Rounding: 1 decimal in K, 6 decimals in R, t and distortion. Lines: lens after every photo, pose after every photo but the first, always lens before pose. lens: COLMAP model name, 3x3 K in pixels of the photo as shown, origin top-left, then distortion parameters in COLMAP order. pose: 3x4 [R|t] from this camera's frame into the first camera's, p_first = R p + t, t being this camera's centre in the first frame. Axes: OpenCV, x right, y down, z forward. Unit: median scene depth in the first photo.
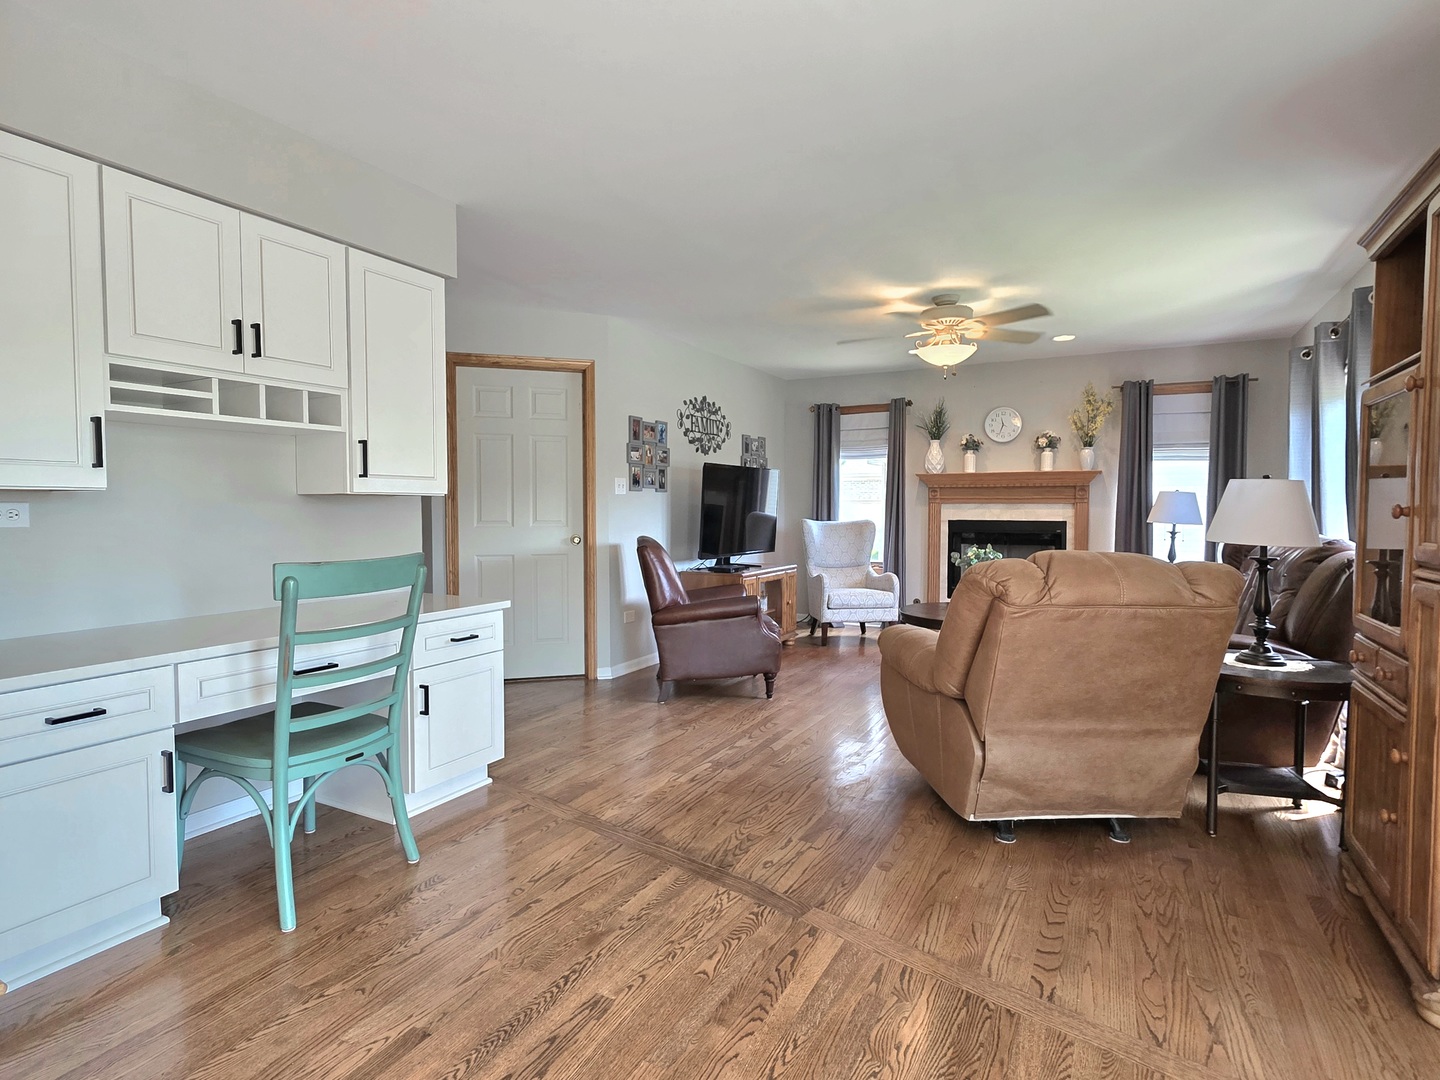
lens RADIAL K [[747.6, 0, 753.5], [0, 747.6, 538.8], [0, 0, 1]] dist [-0.000473, -0.000322]
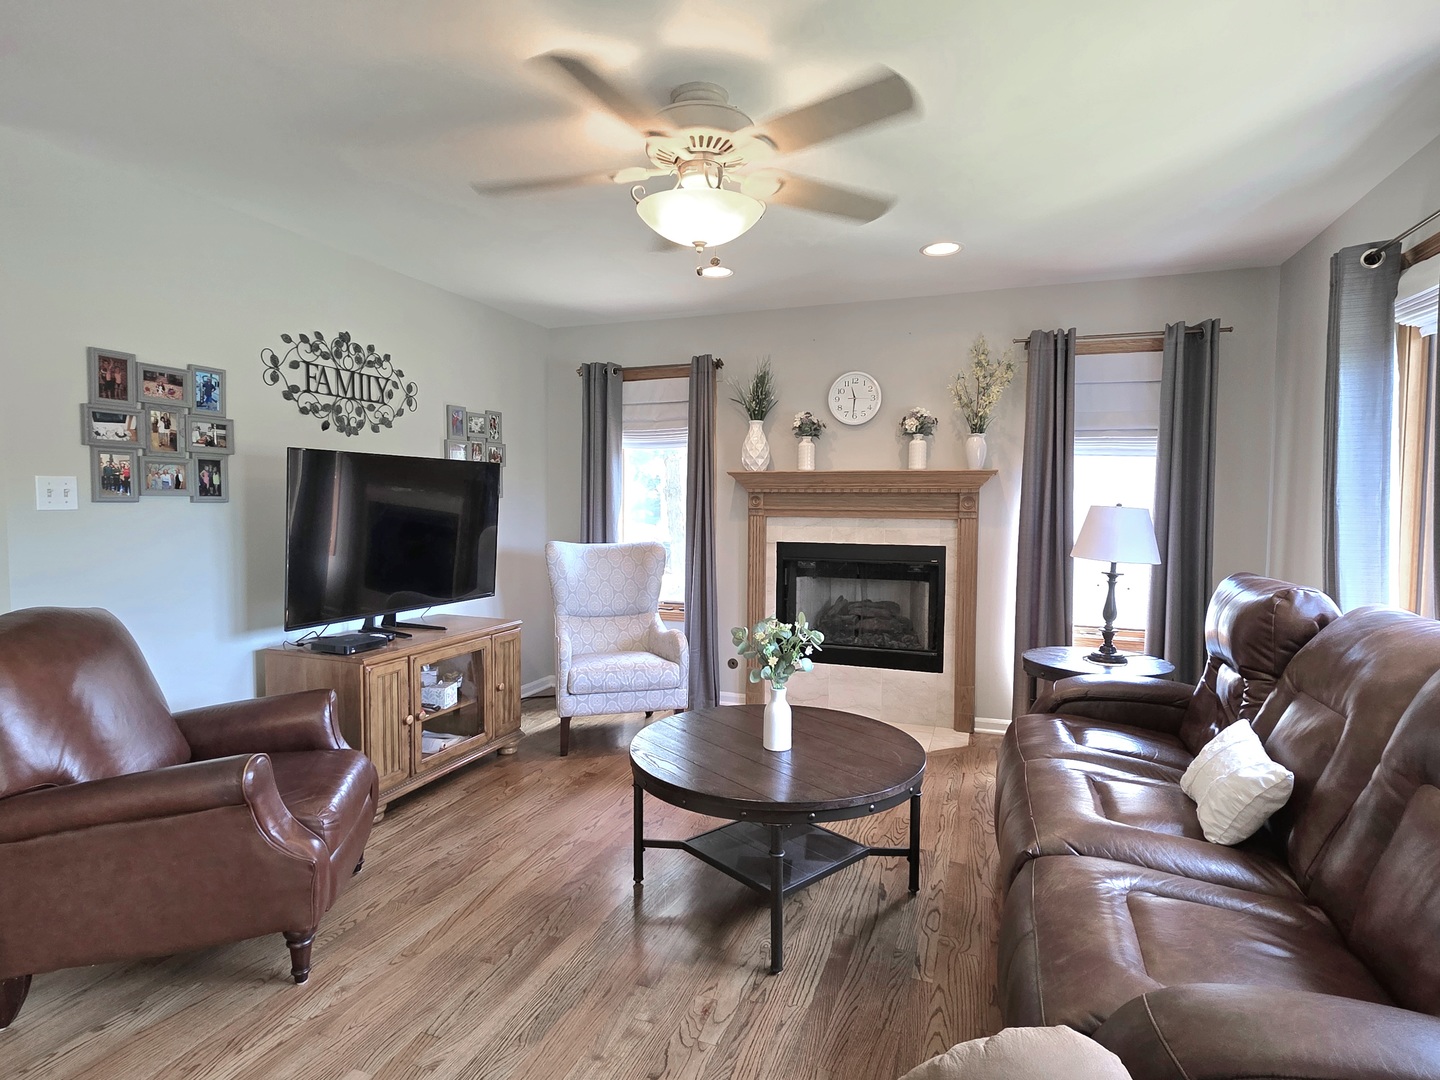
lens RADIAL K [[706.7, 0, 770.5], [0, 706.7, 538.8], [0, 0, 1]] dist [0.000393, -0.000333]
pose [[0.988904, -0.003677, 0.148513, 0.175414], [0.001417, 0.999882, 0.015316, -0.040330], [-0.148551, -0.014936, 0.988792, 0.411666]]
